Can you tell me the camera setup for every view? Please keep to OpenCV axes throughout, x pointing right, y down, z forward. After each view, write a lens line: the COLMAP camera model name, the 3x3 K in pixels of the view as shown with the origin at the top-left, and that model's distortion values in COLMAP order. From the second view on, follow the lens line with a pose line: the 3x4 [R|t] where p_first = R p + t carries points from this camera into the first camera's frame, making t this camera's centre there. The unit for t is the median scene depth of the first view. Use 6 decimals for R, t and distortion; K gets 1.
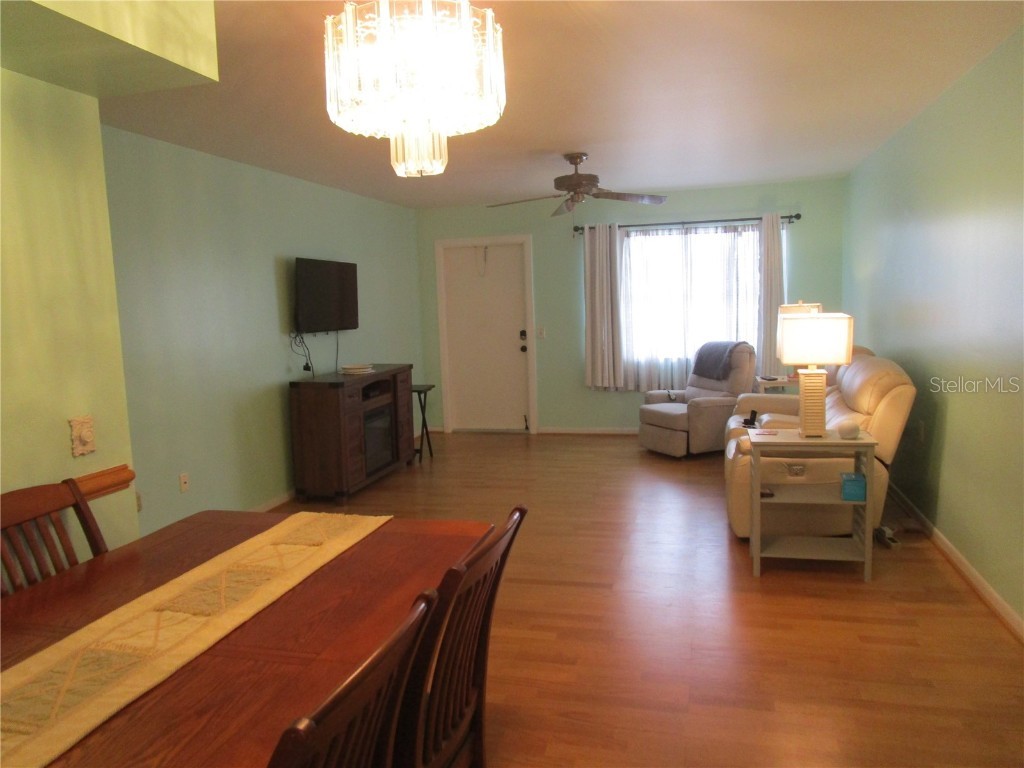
lens RADIAL K [[724.5, 0, 512.0], [0, 724.5, 384.0], [0, 0, 1]] dist [-0.025887, 0.014376]
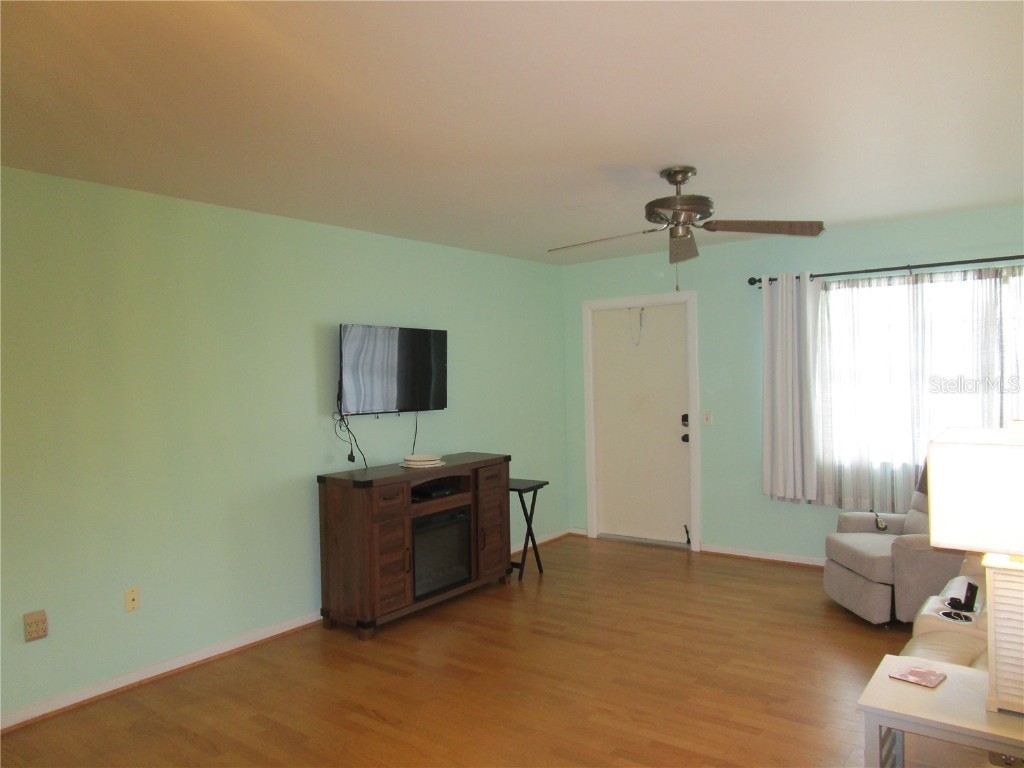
lens RADIAL K [[724.5, 0, 512.0], [0, 724.5, 384.0], [0, 0, 1]] dist [-0.025887, 0.014376]
pose [[0.925753, 0.018626, -0.377670, 0.148997], [-0.052596, 0.995420, -0.079831, -0.038483], [0.374453, 0.093767, 0.922493, 0.239940]]
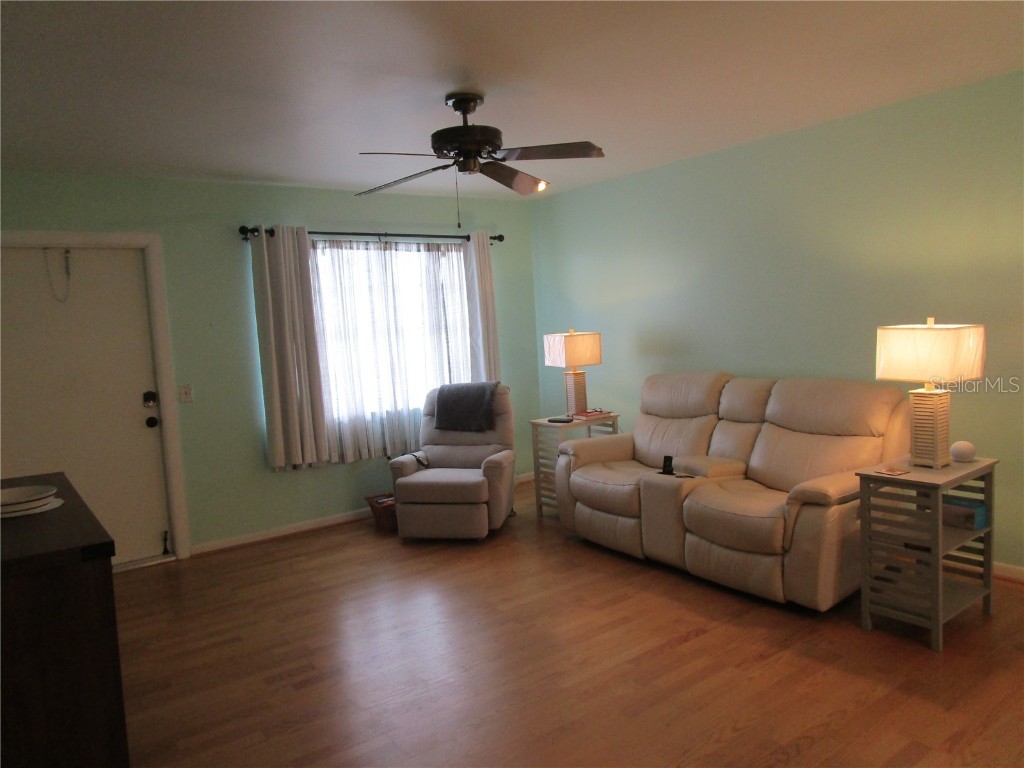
lens RADIAL K [[722.6, 0, 512.0], [0, 722.6, 384.0], [0, 0, 1]] dist [-0.023720, 0.002289]
pose [[0.627400, -0.065487, 0.775939, -0.286412], [0.122923, 0.992293, -0.015645, -0.037462], [-0.768934, 0.105197, 0.630614, 0.433209]]
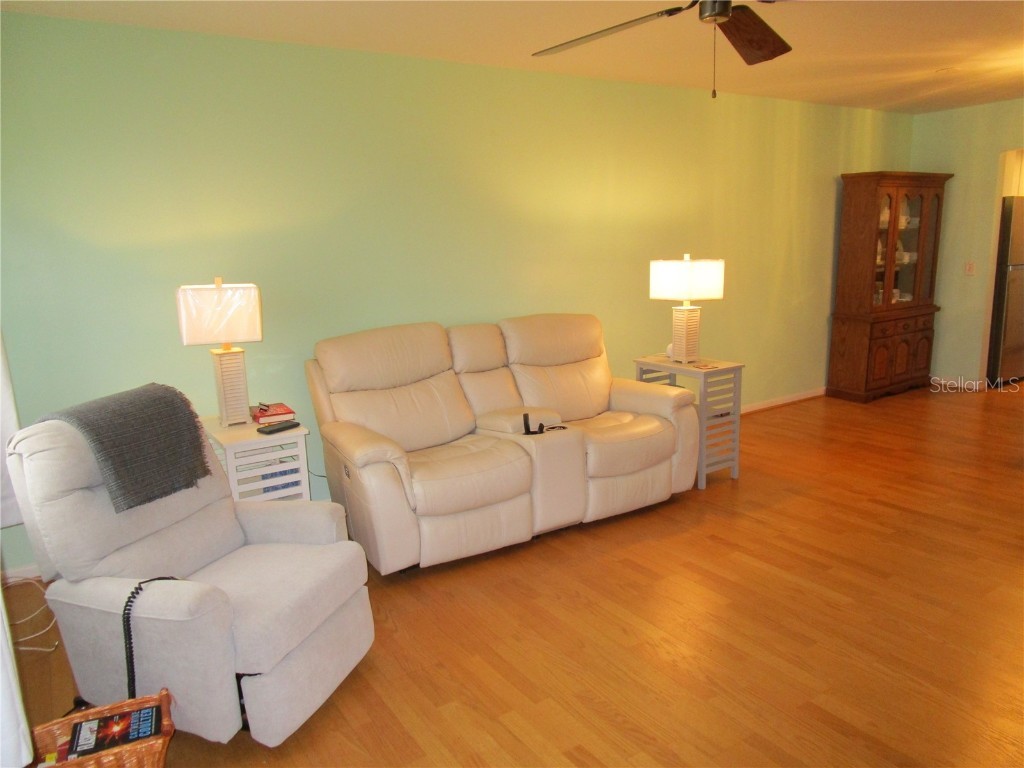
lens RADIAL K [[724.5, 0, 512.0], [0, 724.5, 384.0], [0, 0, 1]] dist [-0.025887, 0.014376]
pose [[-0.736731, -0.065359, 0.673019, -0.092300], [0.141812, 0.958248, 0.248295, -0.120709], [-0.661148, 0.278369, -0.696703, 1.062411]]
